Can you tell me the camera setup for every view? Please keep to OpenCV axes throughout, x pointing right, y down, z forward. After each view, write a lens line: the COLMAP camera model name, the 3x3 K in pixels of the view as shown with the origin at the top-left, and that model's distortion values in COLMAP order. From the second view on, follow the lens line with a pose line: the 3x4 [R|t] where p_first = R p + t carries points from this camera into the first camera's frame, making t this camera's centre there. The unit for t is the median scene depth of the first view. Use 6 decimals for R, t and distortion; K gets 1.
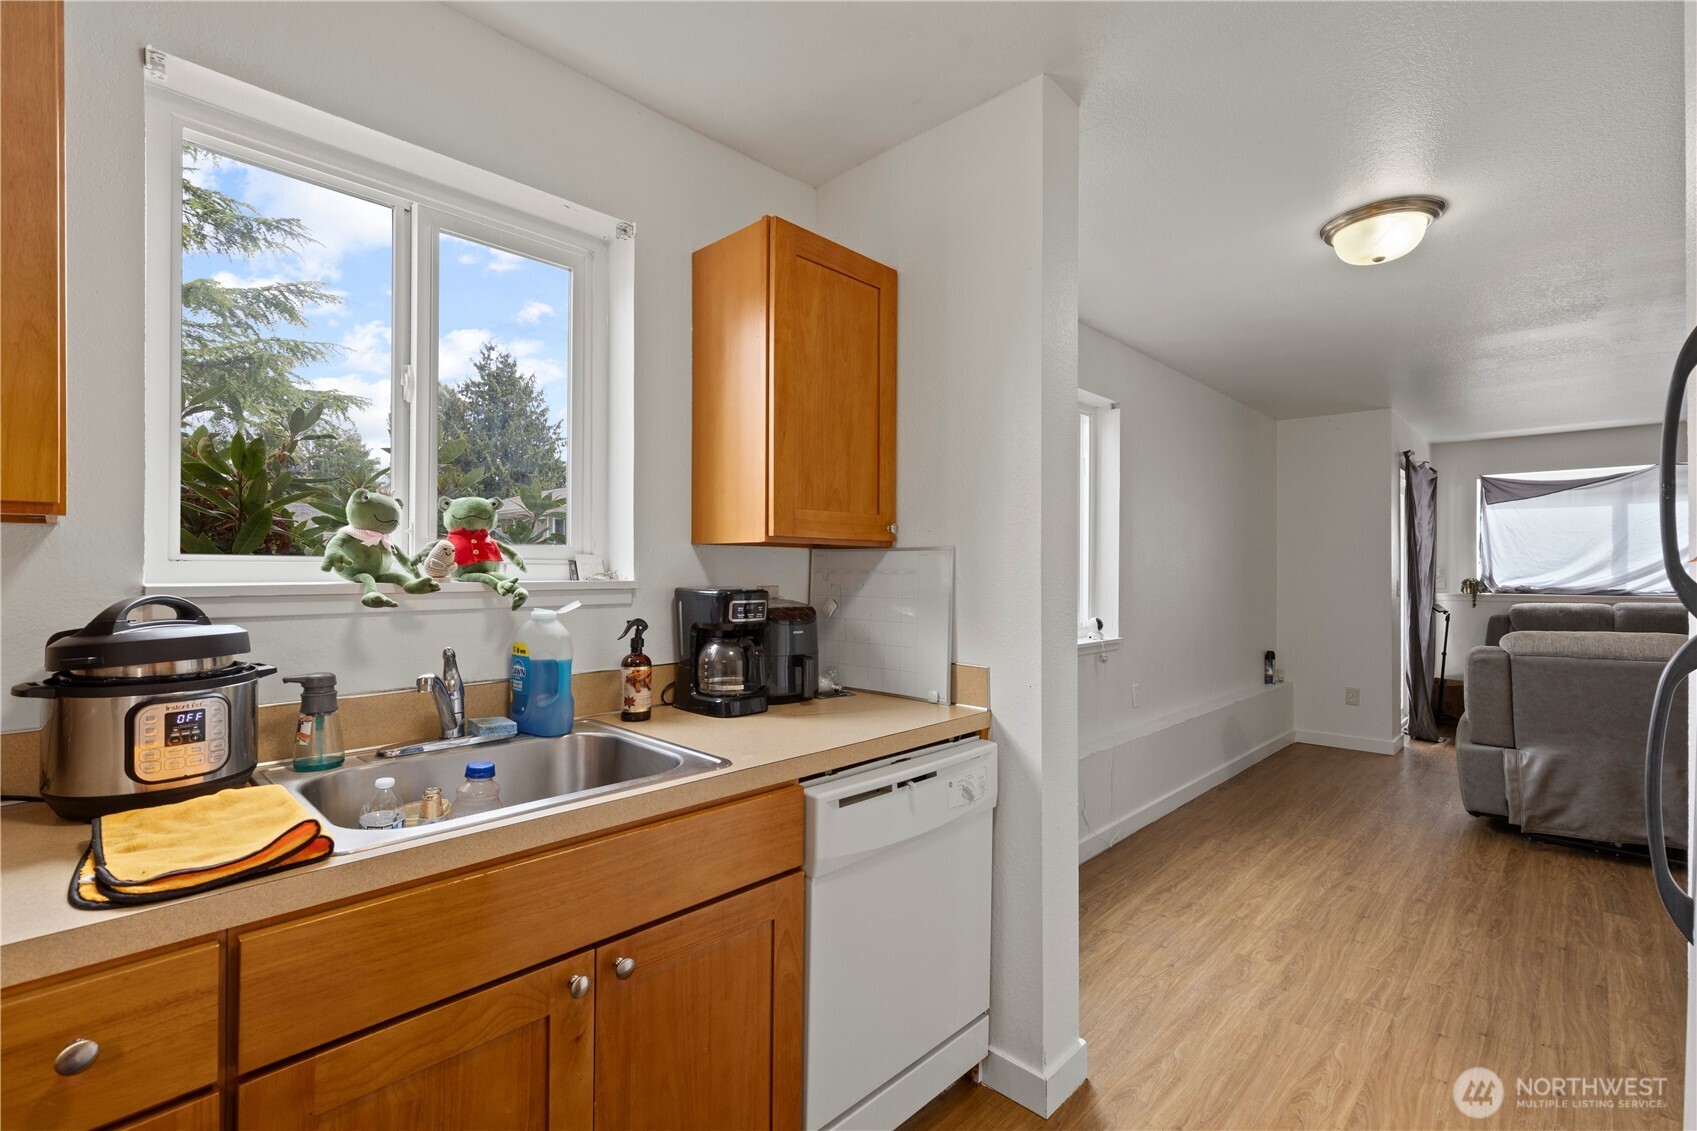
lens RADIAL K [[761.6, 0, 838.6], [0, 761.6, 565.0], [0, 0, 1]] dist [0.003439, 0.000518]
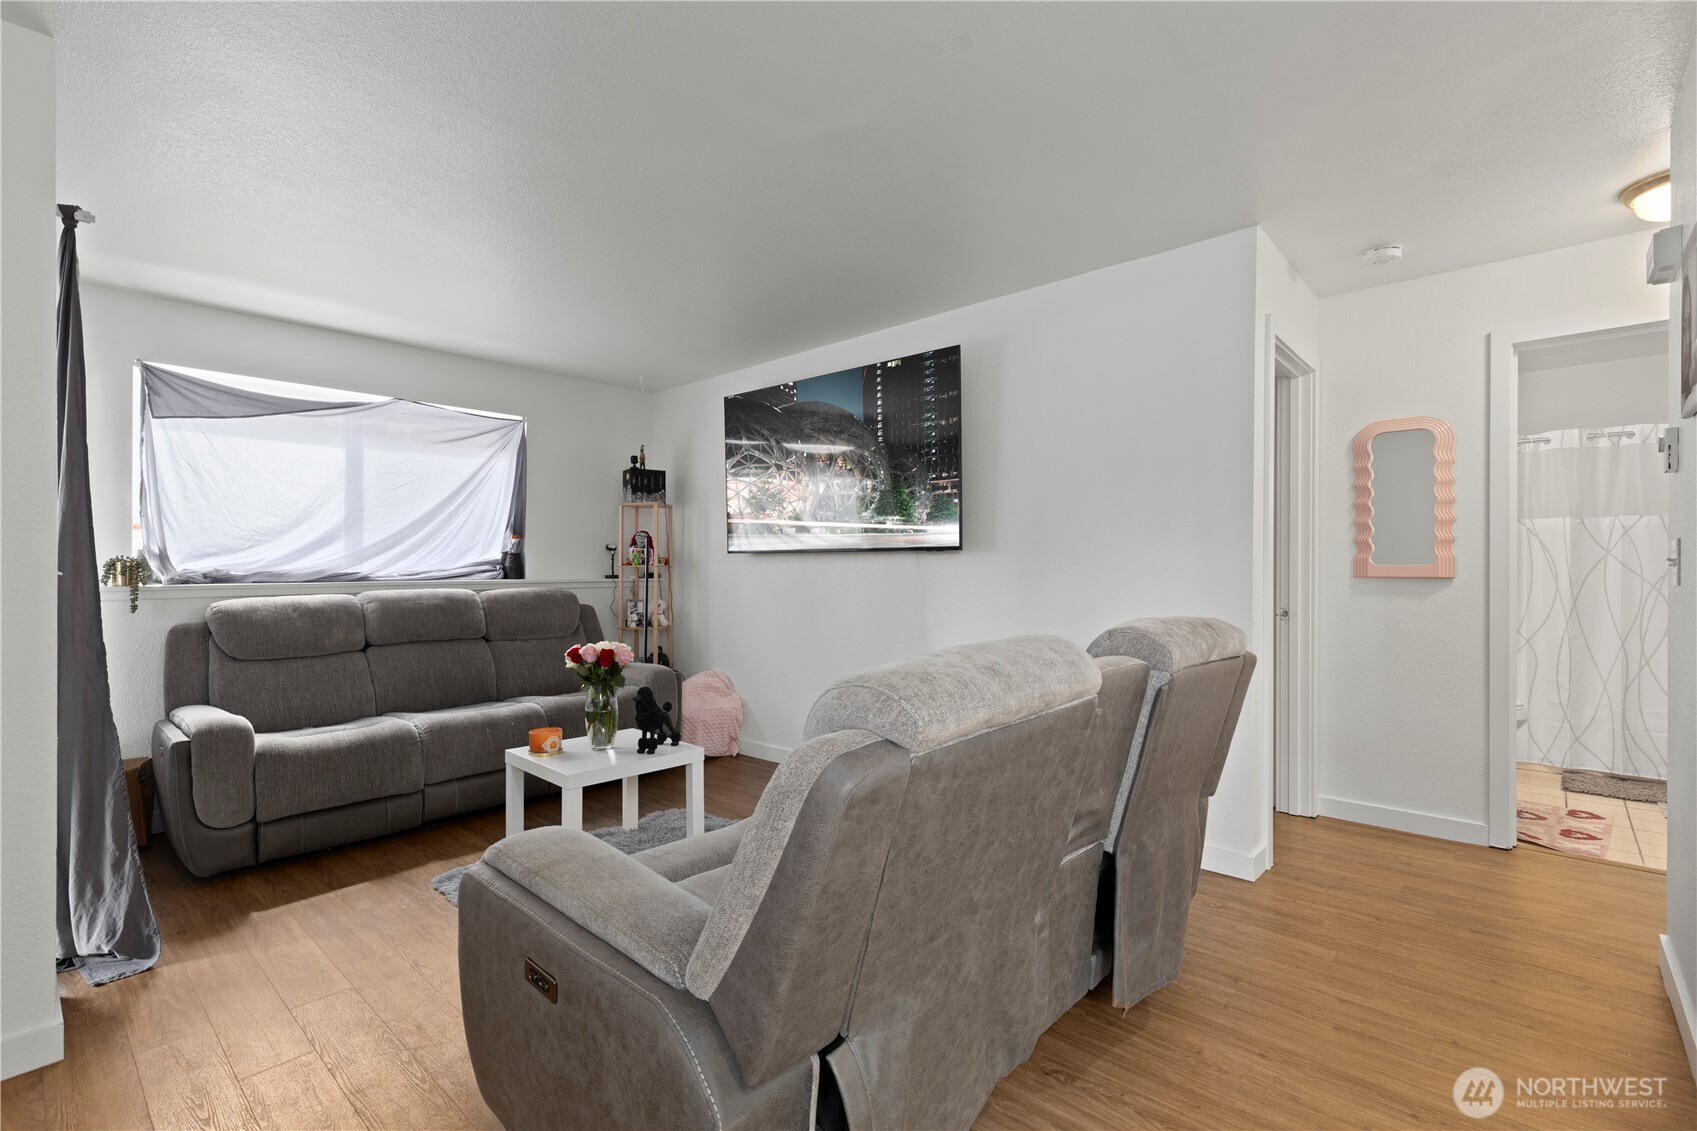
lens RADIAL K [[761.6, 0, 842.7], [0, 761.6, 566.3], [0, 0, 1]] dist [0.003439, 0.000518]
pose [[-0.029428, -0.003389, 0.999561, 0.331896], [-0.003633, 0.999988, 0.003283, 0.022625], [-0.999560, -0.003534, -0.029440, 0.586184]]
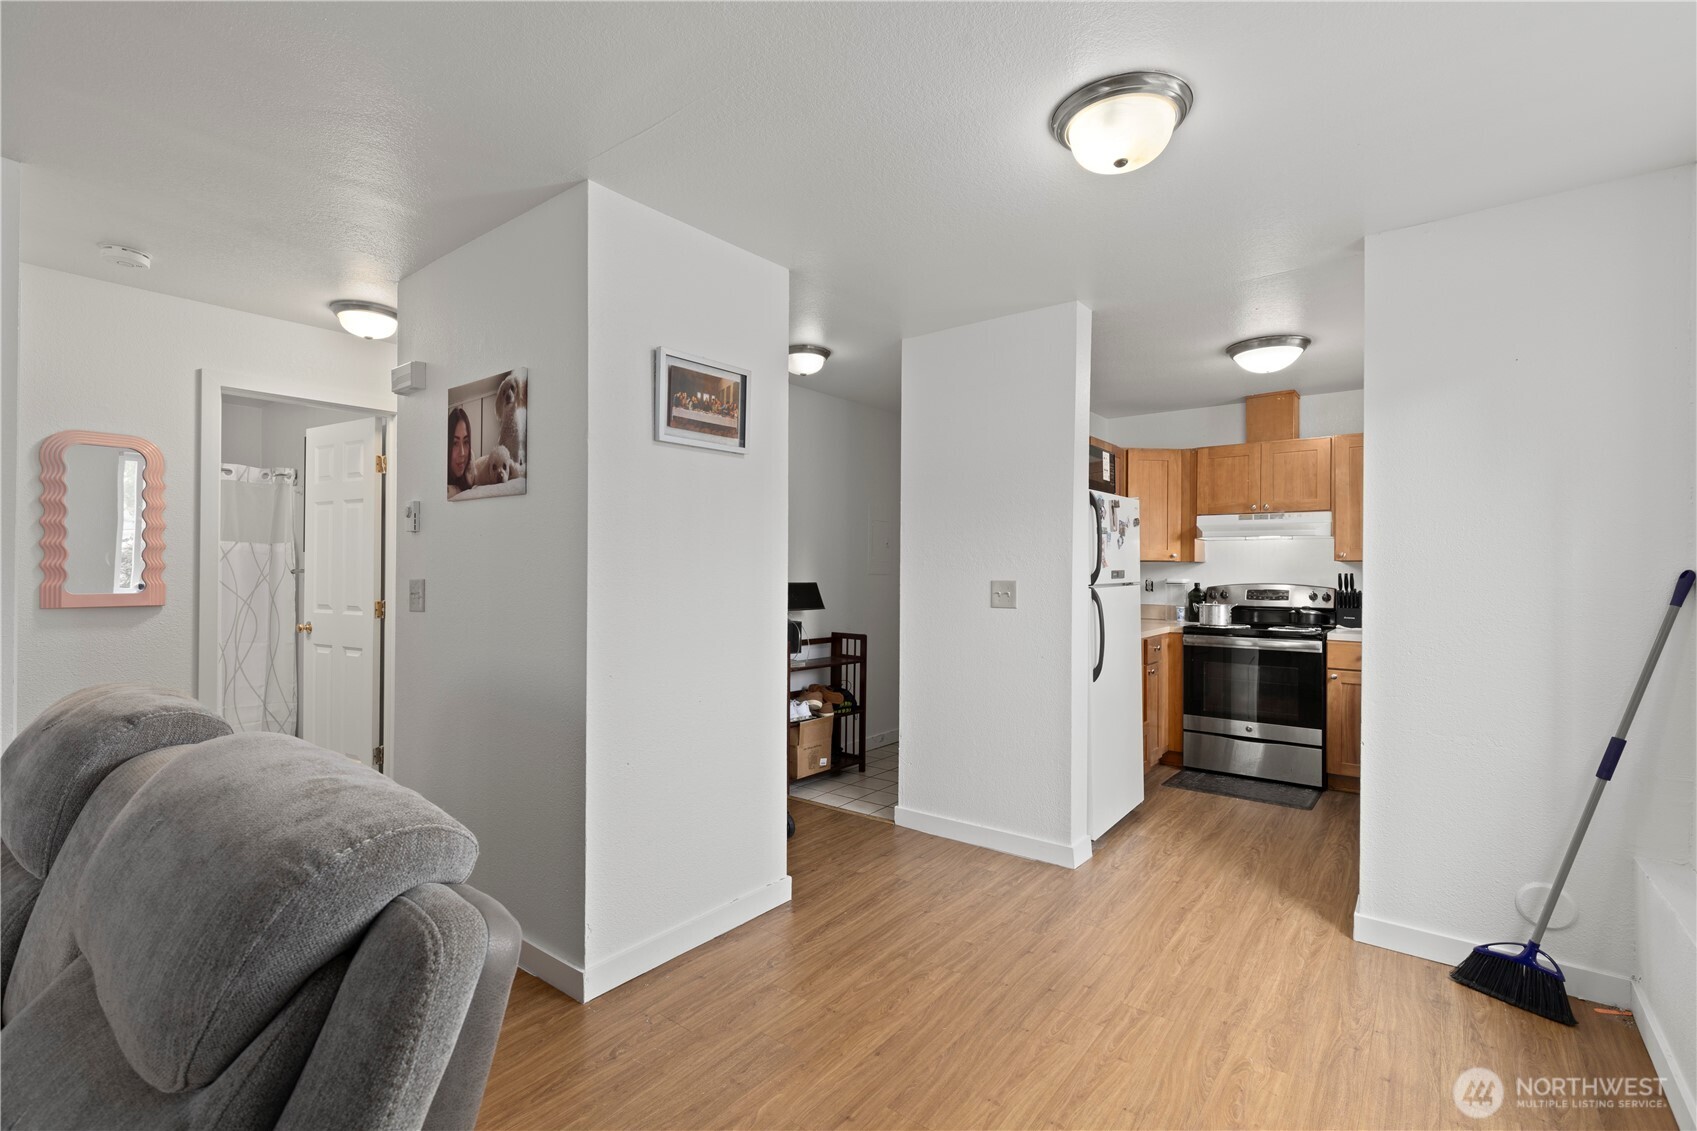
lens RADIAL K [[761.6, 0, 842.2], [0, 761.6, 567.6], [0, 0, 1]] dist [0.003439, 0.000518]
pose [[-0.994243, -0.011138, -0.106568, 0.427950], [-0.010399, 0.999918, -0.007493, 0.006441], [0.106642, -0.006342, -0.994277, 0.697165]]
